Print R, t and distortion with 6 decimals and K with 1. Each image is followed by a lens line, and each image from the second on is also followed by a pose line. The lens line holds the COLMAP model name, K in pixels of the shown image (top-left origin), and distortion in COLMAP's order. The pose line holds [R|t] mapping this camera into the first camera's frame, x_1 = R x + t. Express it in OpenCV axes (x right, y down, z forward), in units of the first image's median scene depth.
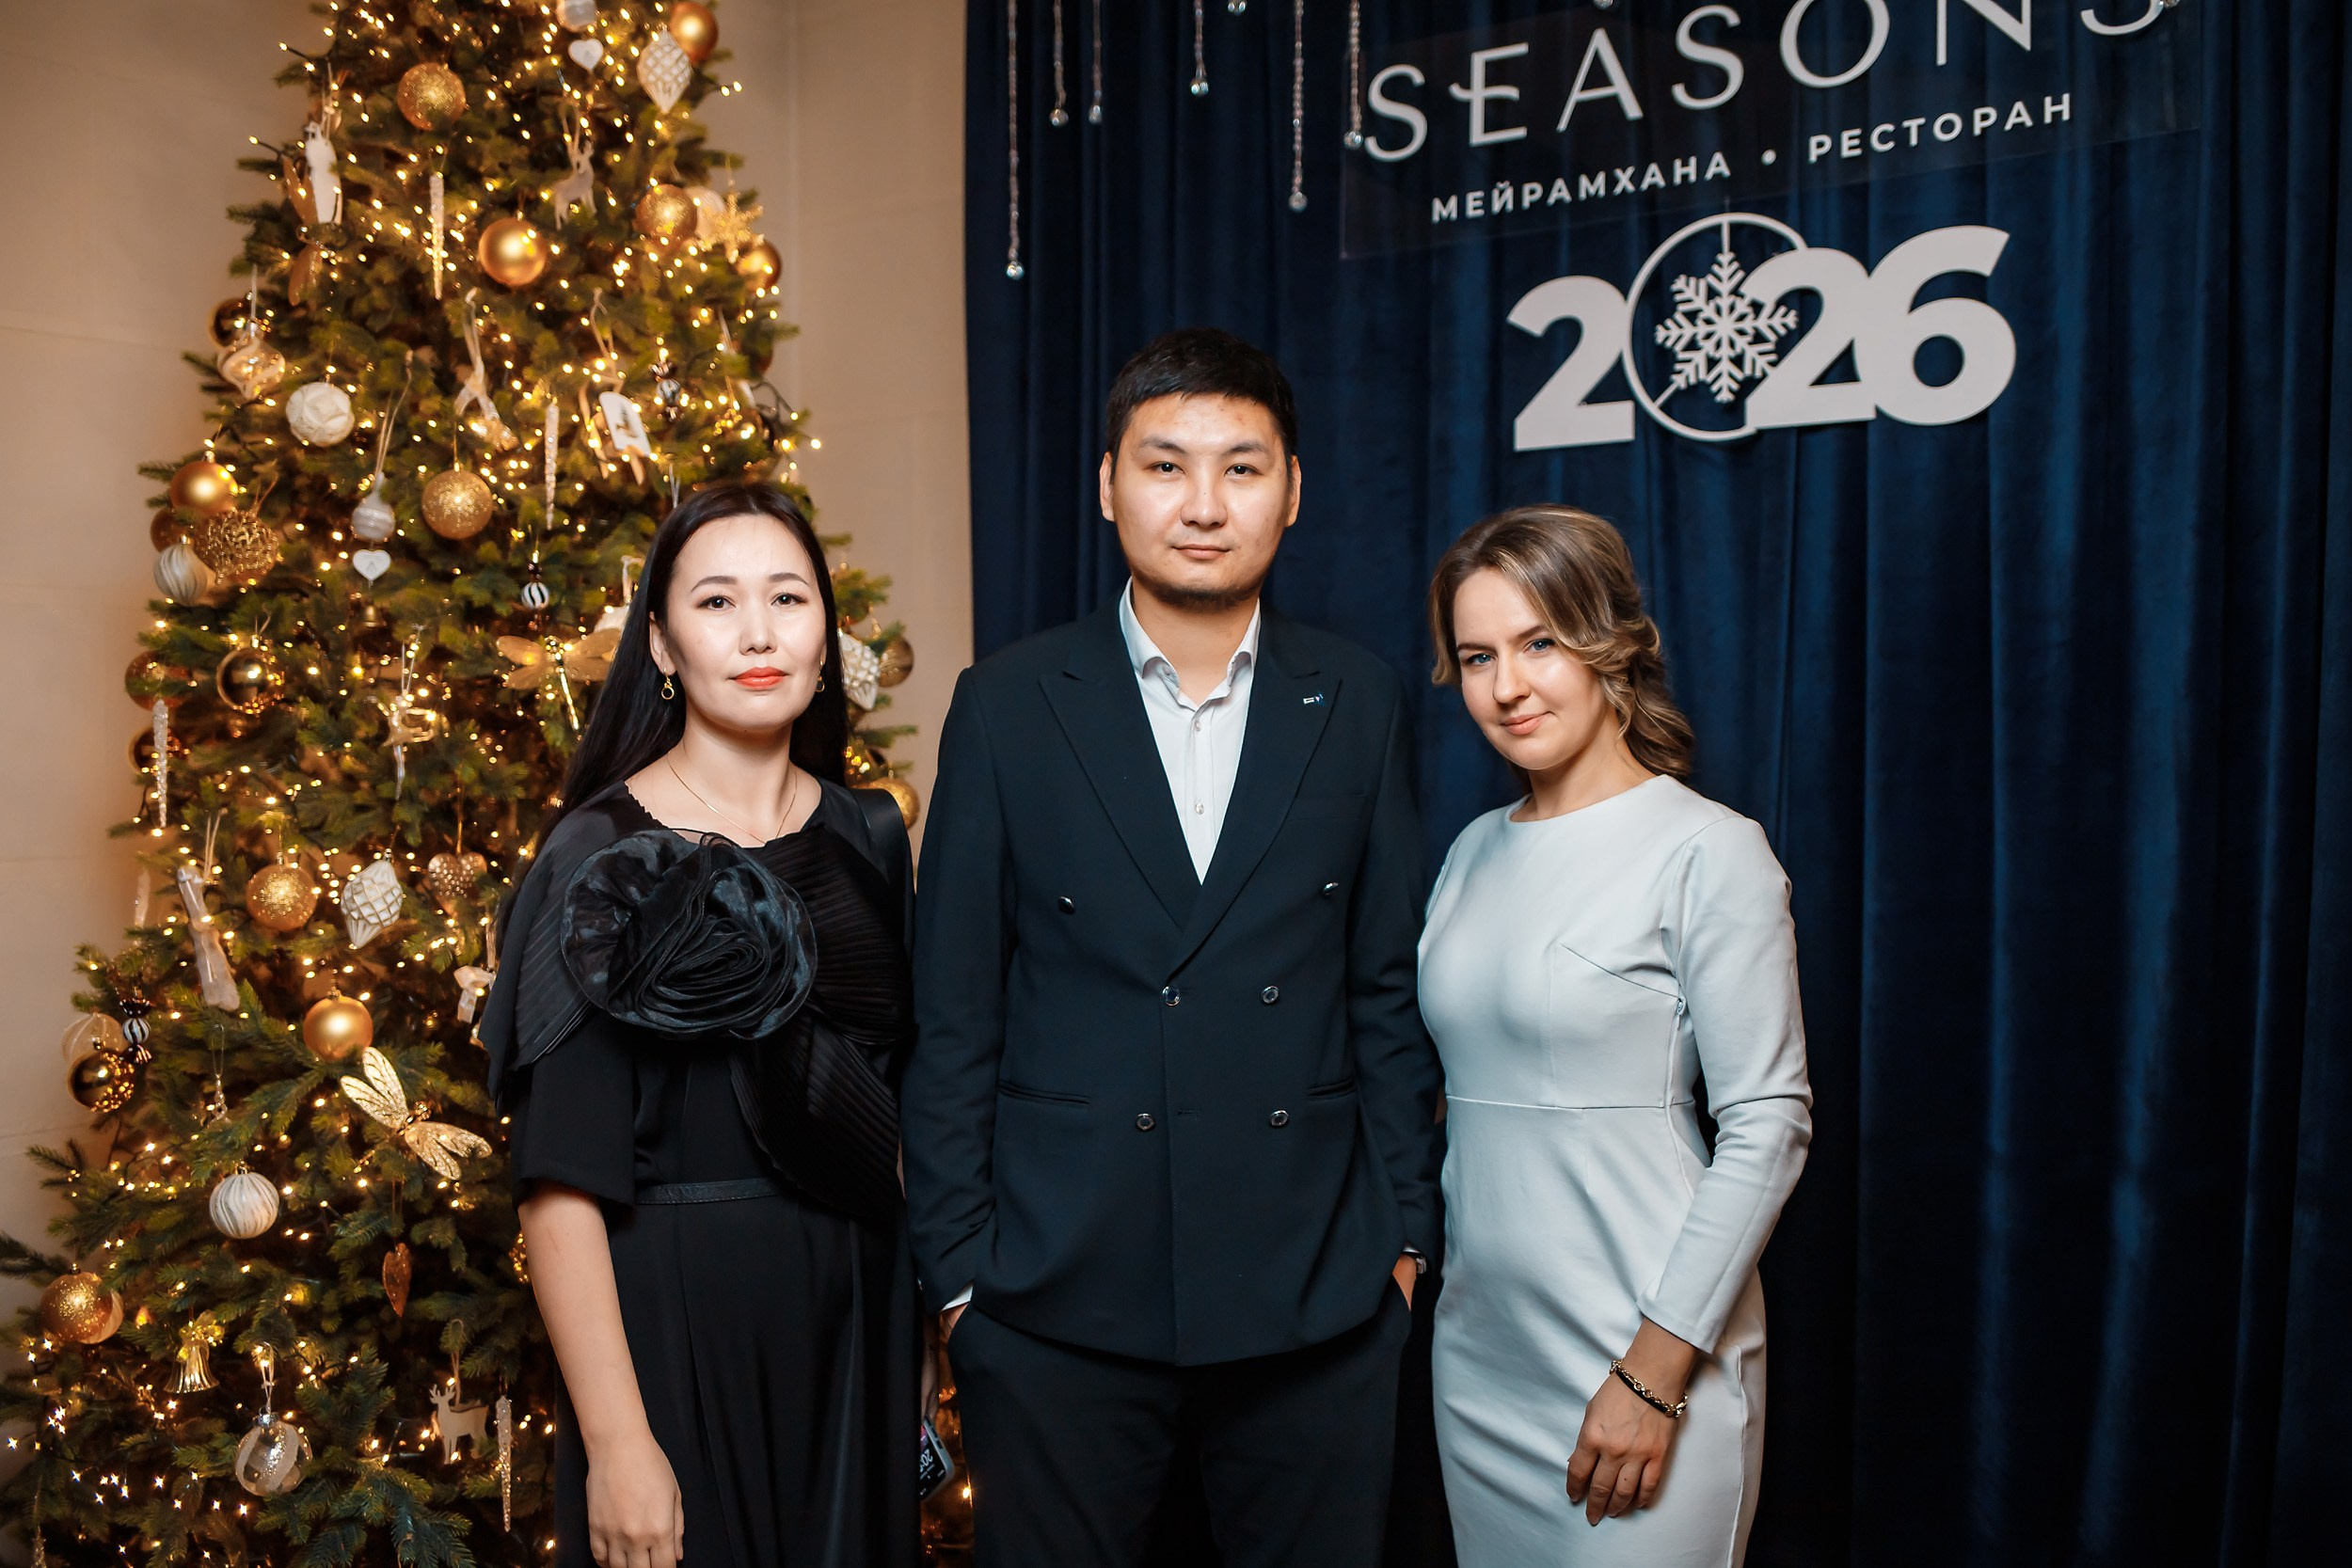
lens RADIAL K [[2282.5, 0, 1157.2], [0, 2282.5, 762.0], [0, 0, 1]] dist [-0.049526, 0.000000]
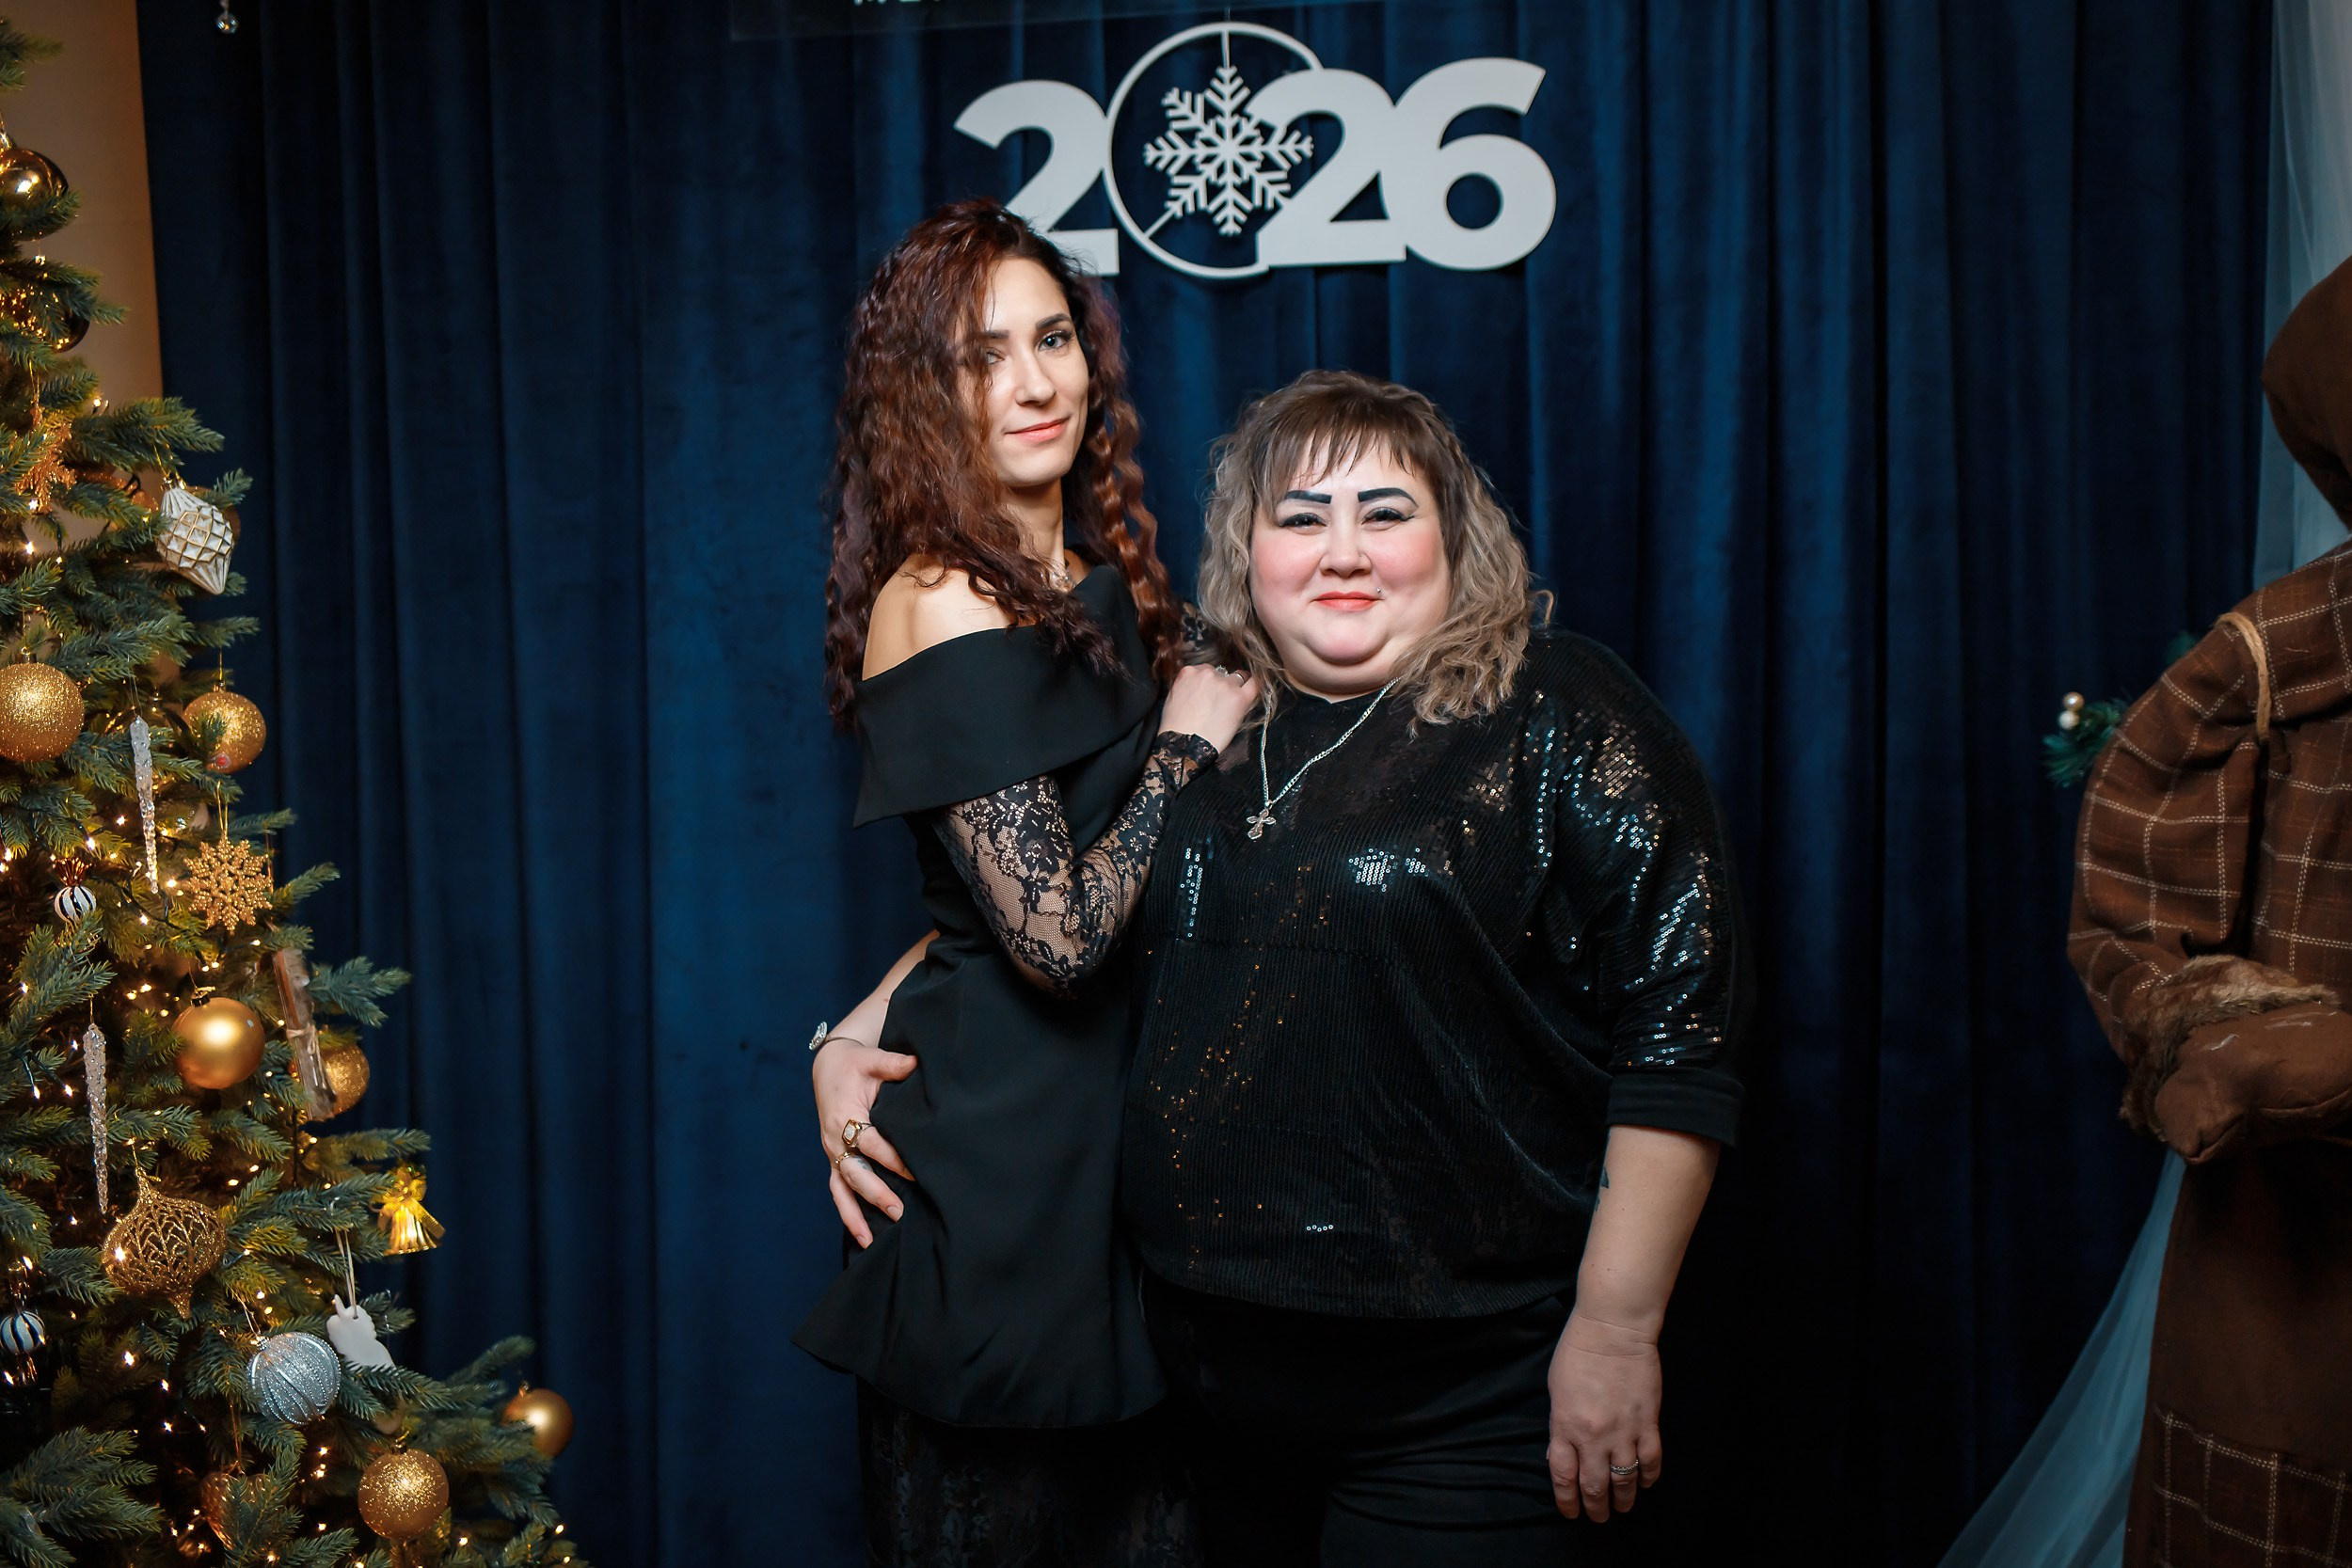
lens RADIAL K [[2282.5, 0, 1178.5], [0, 2282.5, 777.7], [0, 0, 1]] dist [-0.049526, 0.000000]
pose [[0.851683, -0.053202, 0.521350, -0.244404], [0.035311, 0.998398, 0.044199, 0.013719], [-0.522866, -0.019234, 0.852198, 0.246314]]
